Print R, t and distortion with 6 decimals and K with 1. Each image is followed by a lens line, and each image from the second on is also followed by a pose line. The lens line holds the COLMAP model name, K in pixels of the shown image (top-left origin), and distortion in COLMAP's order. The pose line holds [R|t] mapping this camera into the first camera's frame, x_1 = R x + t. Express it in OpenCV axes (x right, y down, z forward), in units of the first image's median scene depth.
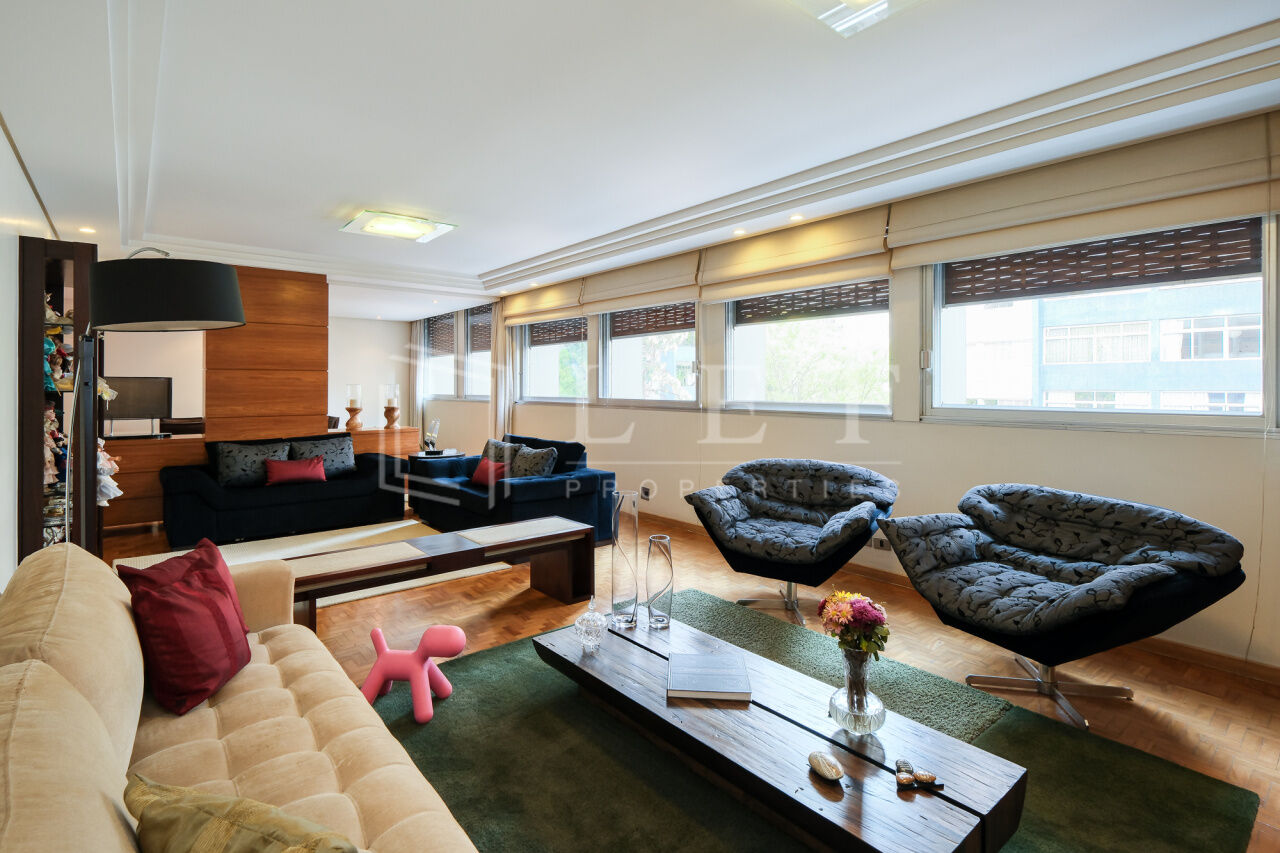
lens RADIAL K [[614.9, 0, 648.2], [0, 614.9, 385.2], [0, 0, 1]] dist [0.000915, 0.000349]
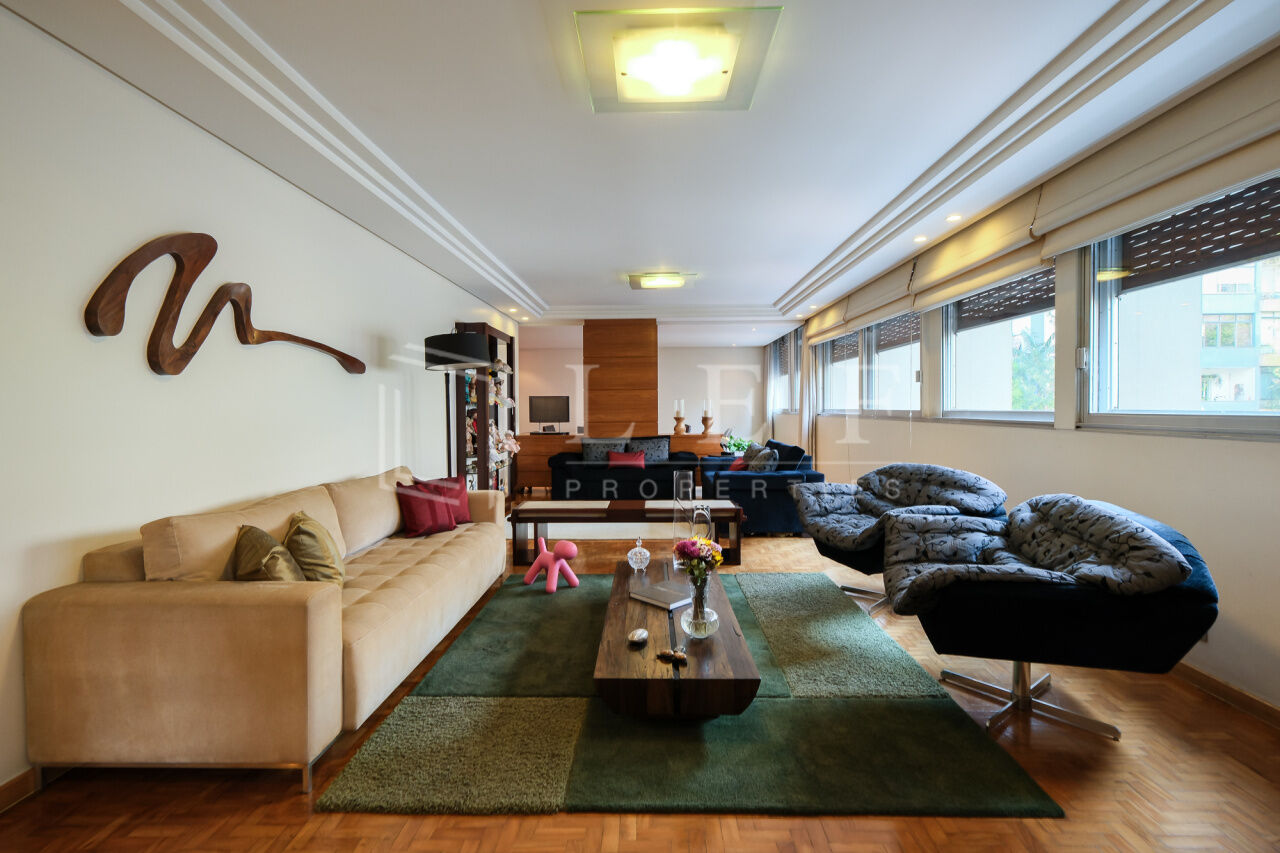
lens RADIAL K [[614.9, 0, 649.5], [0, 614.9, 418.7], [0, 0, 1]] dist [0.000915, 0.000349]
pose [[0.756038, 0.006769, -0.654493, 0.397222], [0.009105, 0.999741, 0.020857, 0.014464], [0.654465, -0.021728, 0.755780, -0.039657]]
